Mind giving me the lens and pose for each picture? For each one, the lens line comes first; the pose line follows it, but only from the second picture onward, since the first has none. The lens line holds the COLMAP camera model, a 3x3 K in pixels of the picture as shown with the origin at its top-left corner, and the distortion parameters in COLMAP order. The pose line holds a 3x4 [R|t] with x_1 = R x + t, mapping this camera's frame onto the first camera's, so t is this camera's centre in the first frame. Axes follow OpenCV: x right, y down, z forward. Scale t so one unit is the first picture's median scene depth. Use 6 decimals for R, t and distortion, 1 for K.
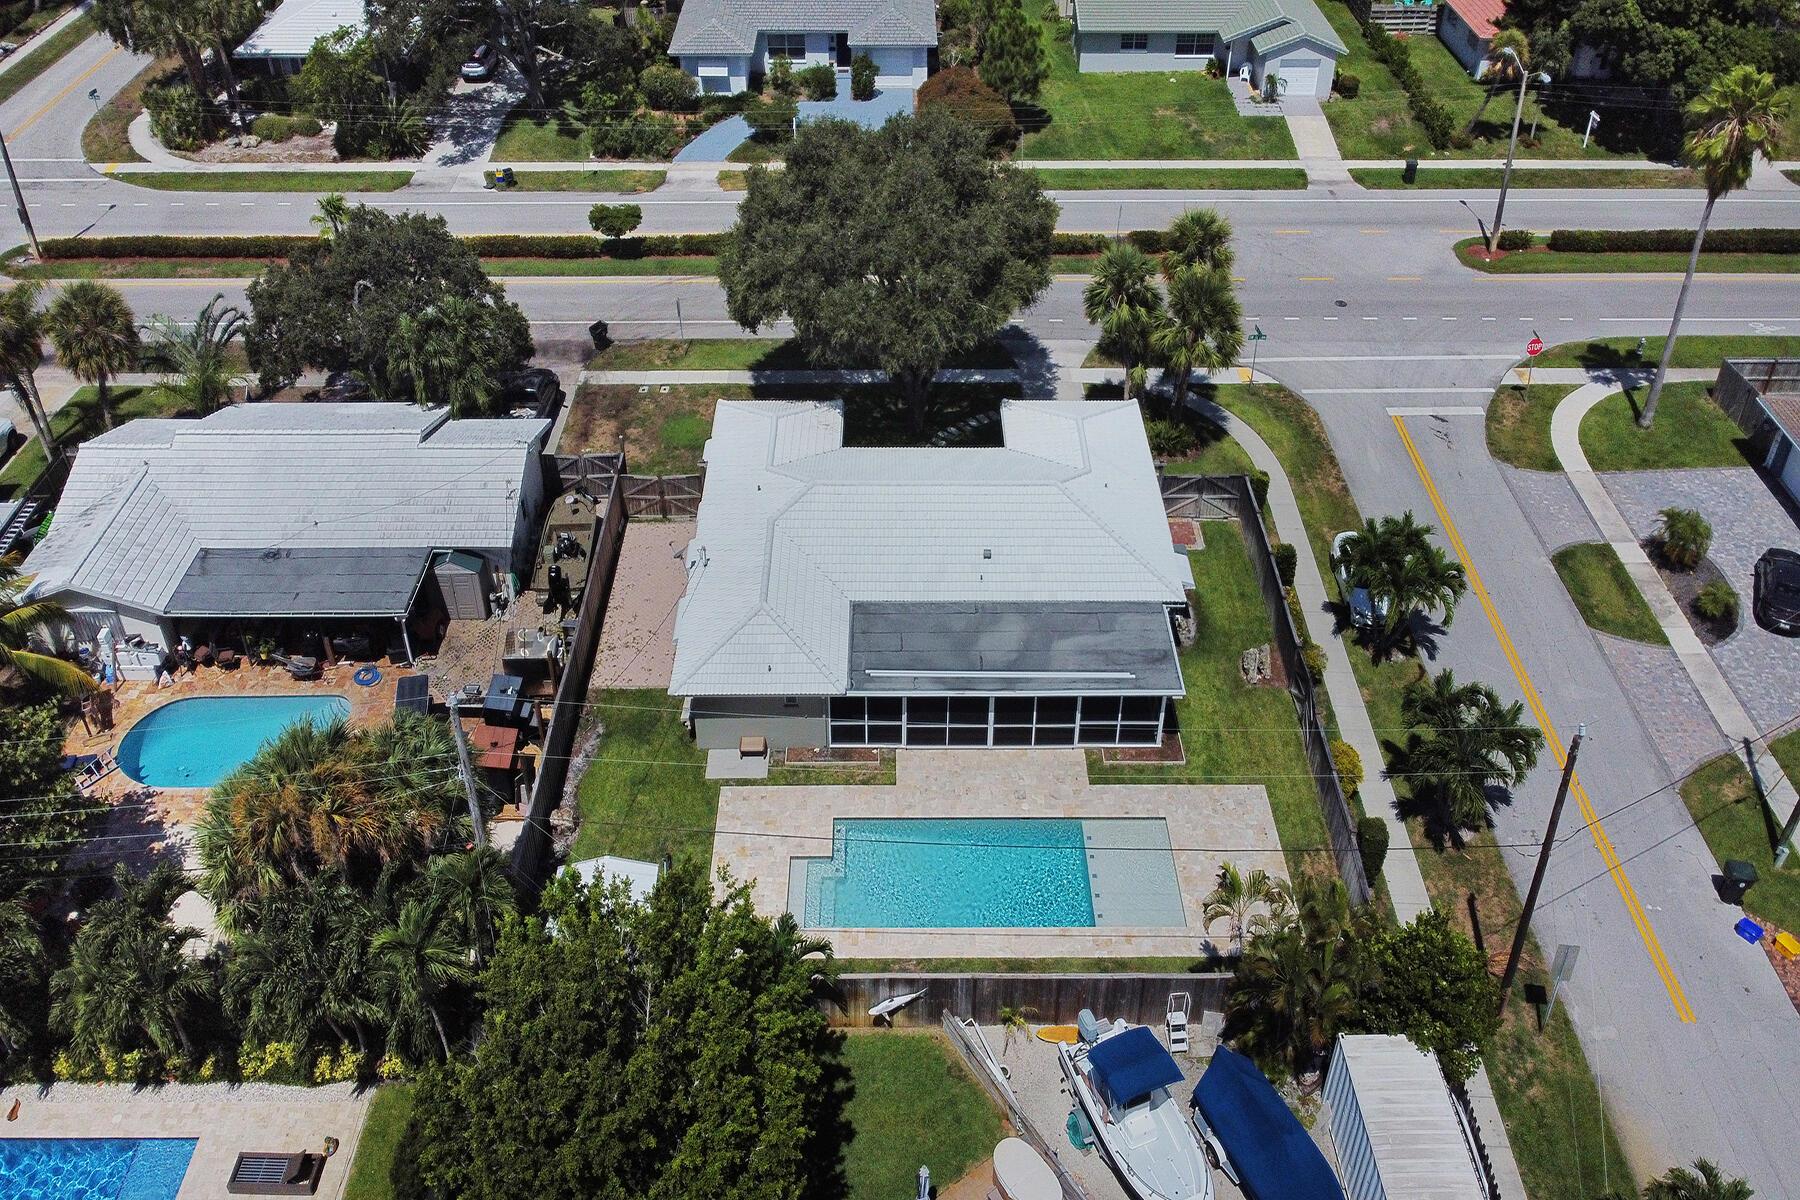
lens RADIAL K [[1387.1, 0, 900.0], [0, 1387.1, 600.0], [0, 0, 1]] dist [-0.000841, -0.000175]
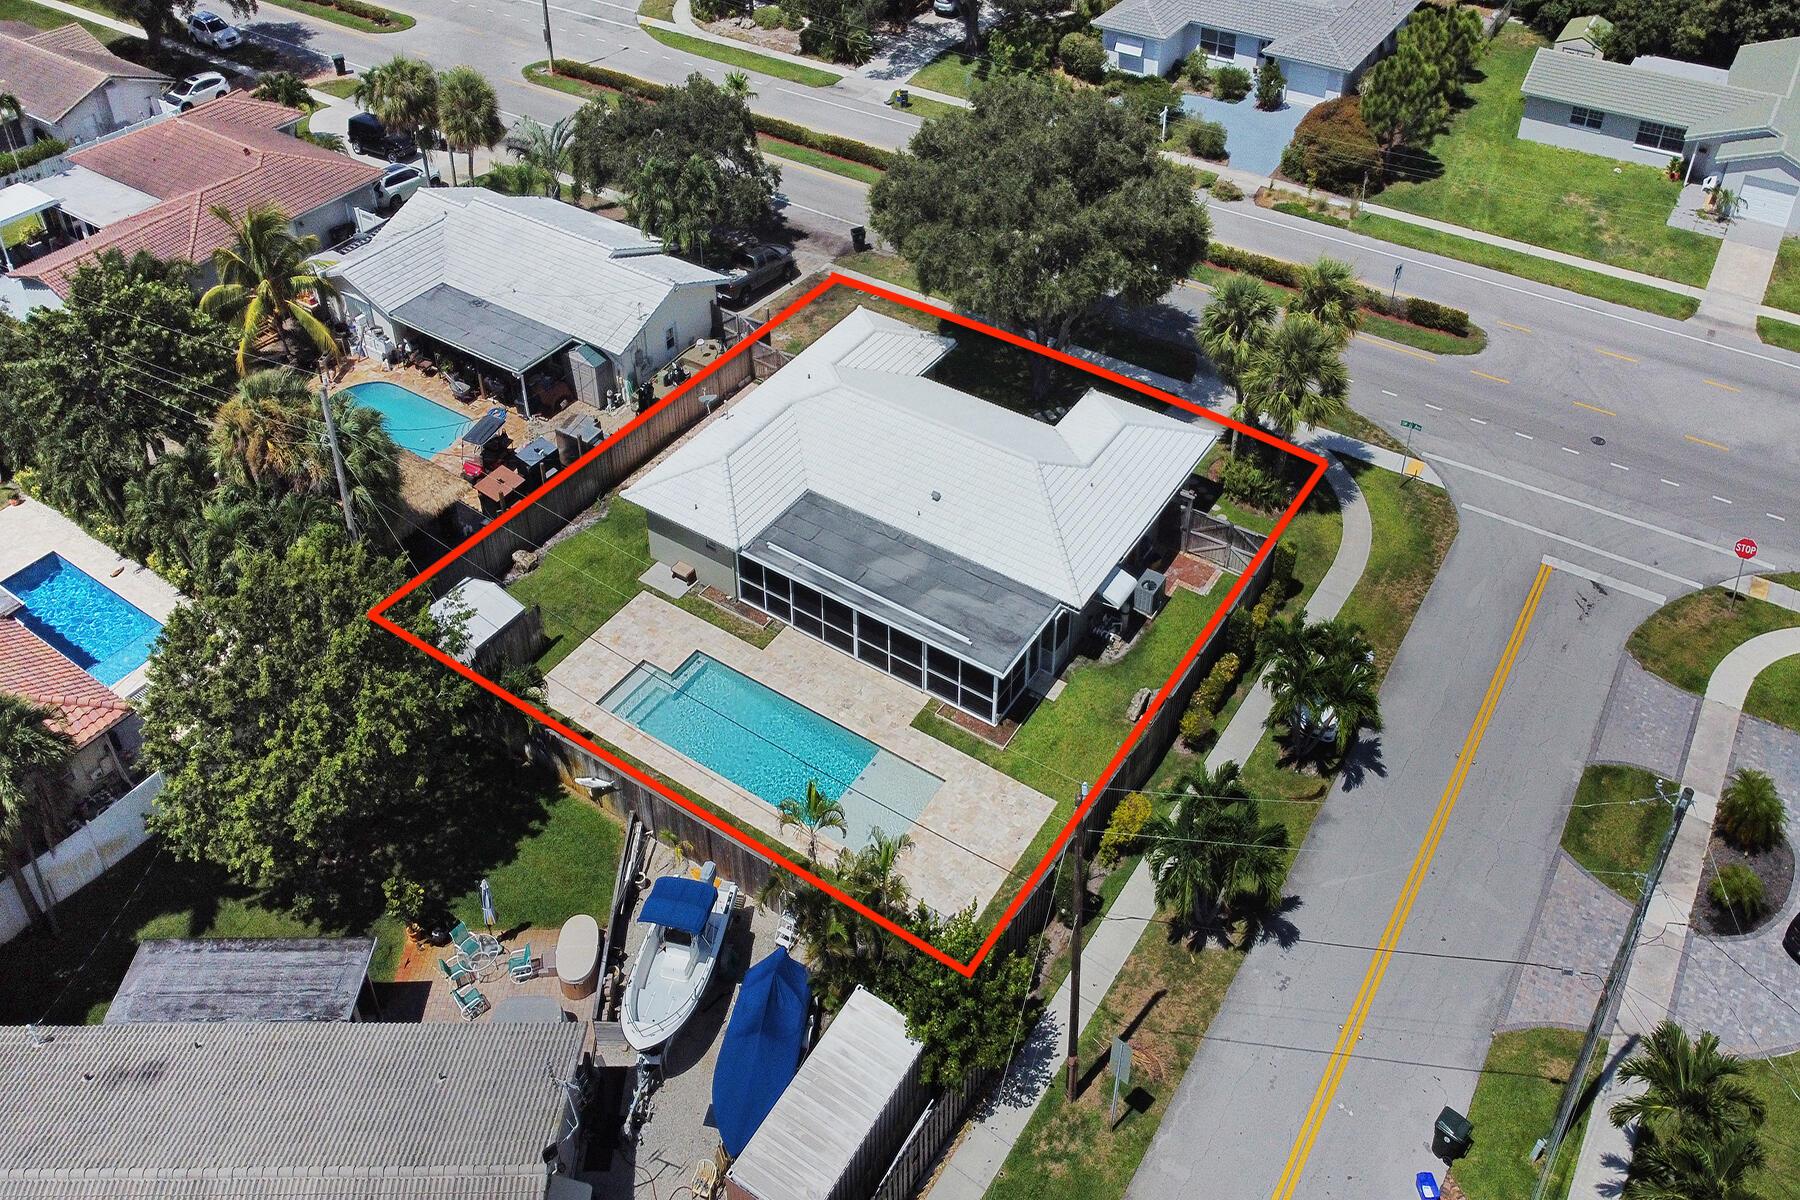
lens RADIAL K [[1385.0, 0, 897.3], [0, 1385.0, 621.4], [0, 0, 1]] dist [-0.000083, -0.001617]
pose [[0.804605, 0.387616, -0.449851, 0.496100], [-0.382934, 0.917695, 0.105818, -0.041066], [0.453842, 0.087122, 0.886813, 0.047652]]
